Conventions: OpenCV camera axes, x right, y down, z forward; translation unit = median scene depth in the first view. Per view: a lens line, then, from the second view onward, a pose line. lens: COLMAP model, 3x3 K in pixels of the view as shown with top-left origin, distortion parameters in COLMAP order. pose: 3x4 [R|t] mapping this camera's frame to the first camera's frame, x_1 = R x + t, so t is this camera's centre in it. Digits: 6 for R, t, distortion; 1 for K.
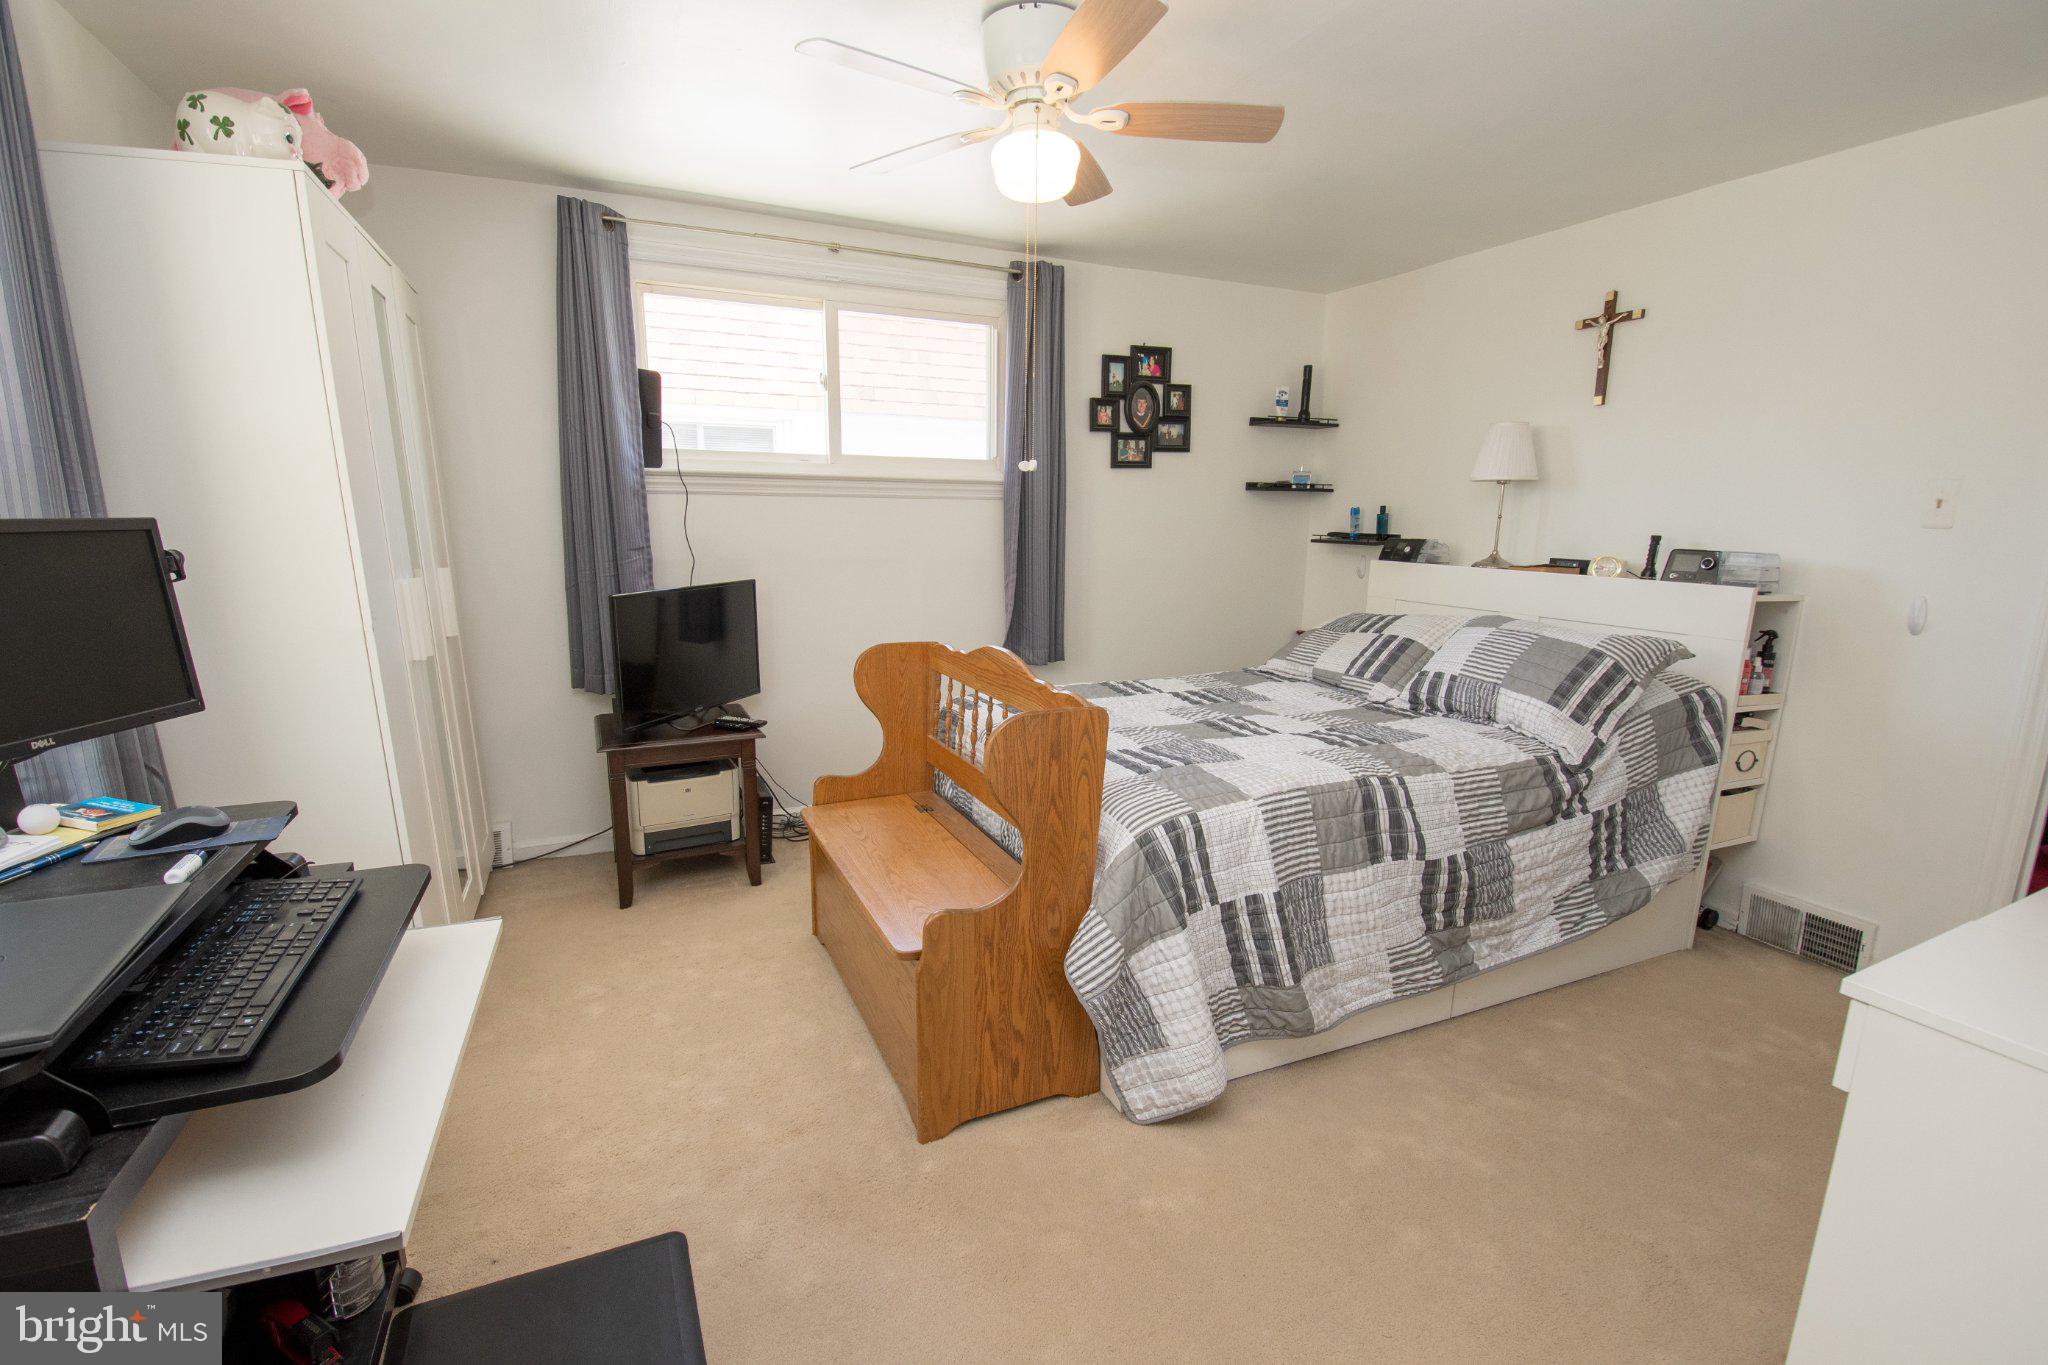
lens RADIAL K [[890.5, 0, 1013.4], [0, 890.5, 683.5], [0, 0, 1]] dist [-0.000024, -0.020561]
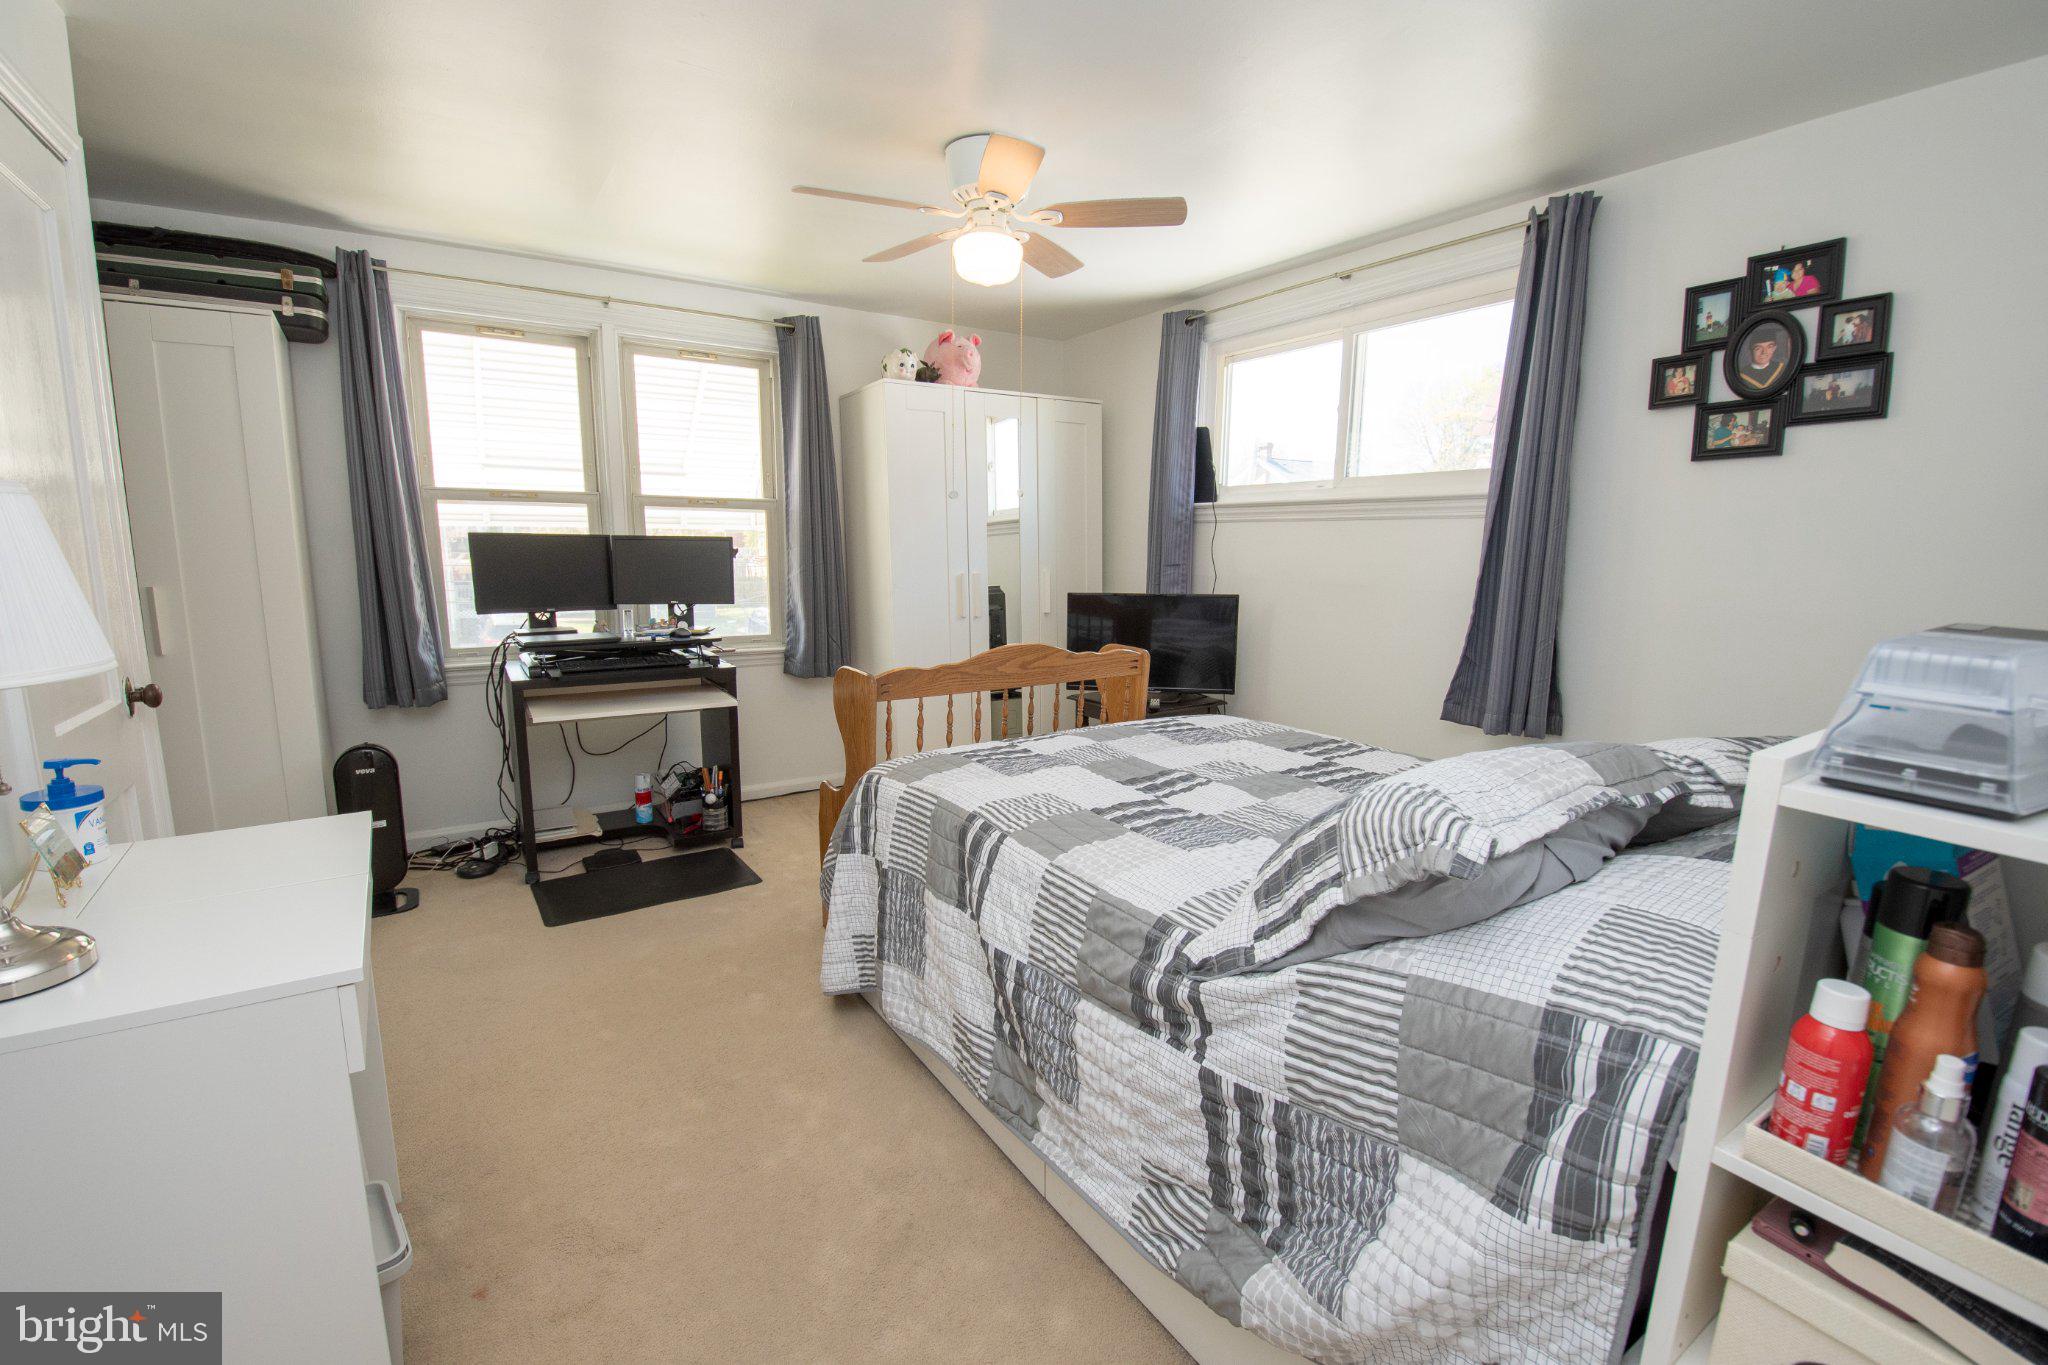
lens RADIAL K [[890.5, 0, 1013.4], [0, 890.5, 683.5], [0, 0, 1]] dist [-0.000024, -0.020561]
pose [[0.151670, 0.147671, -0.977338, 0.686101], [-0.187202, 0.975173, 0.118292, -0.074412], [0.970542, 0.165019, 0.175549, 0.459781]]
